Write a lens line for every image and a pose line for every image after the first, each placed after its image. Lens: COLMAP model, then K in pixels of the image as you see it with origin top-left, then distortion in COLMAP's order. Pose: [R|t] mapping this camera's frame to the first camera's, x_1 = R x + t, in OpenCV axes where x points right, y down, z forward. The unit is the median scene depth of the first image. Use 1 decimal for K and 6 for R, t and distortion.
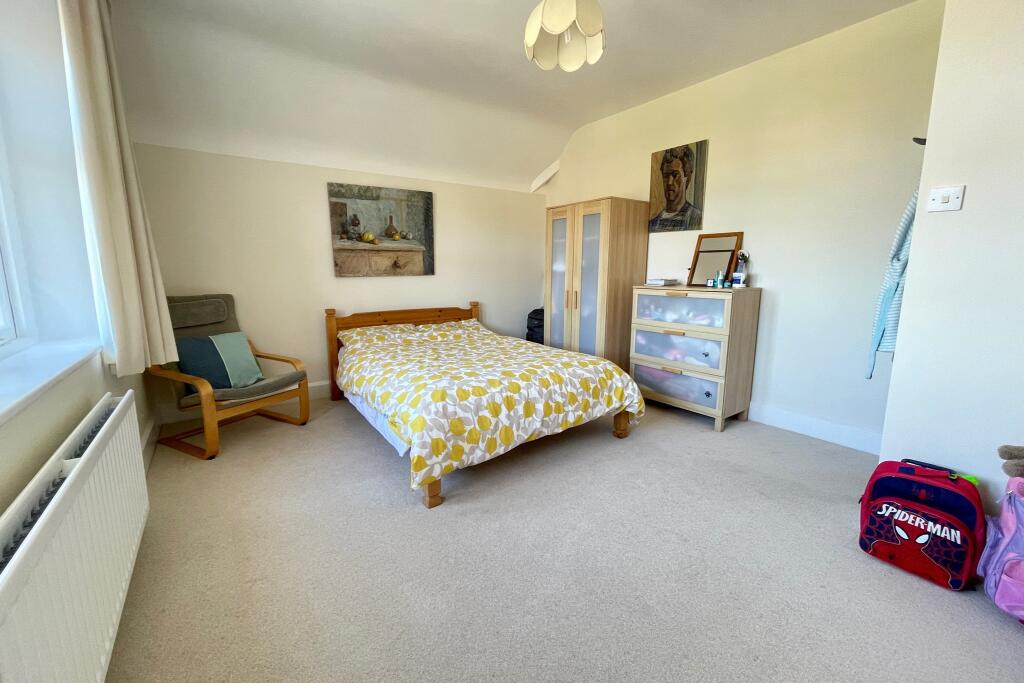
lens RADIAL K [[414.0, 0, 513.1], [0, 414.0, 336.4], [0, 0, 1]] dist [-0.000299, -0.000040]
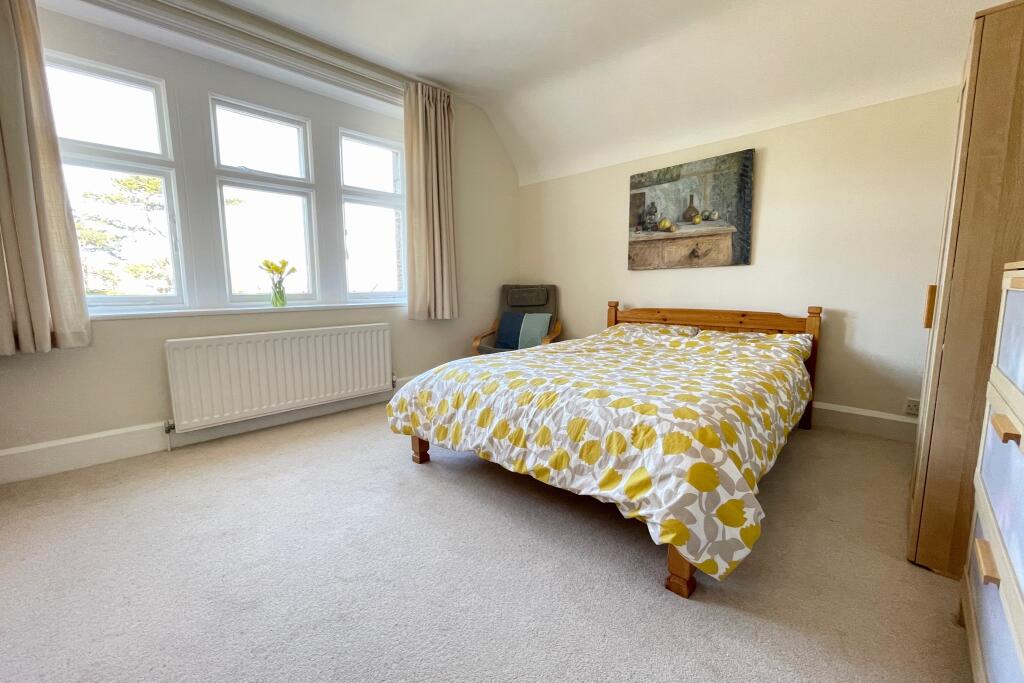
lens RADIAL K [[414.0, 0, 513.1], [0, 414.0, 336.4], [0, 0, 1]] dist [-0.000299, -0.000040]
pose [[0.184350, 0.122284, -0.975224, 0.501576], [-0.150161, 0.984086, 0.095010, -0.038933], [0.971322, 0.128925, 0.199778, 0.543465]]
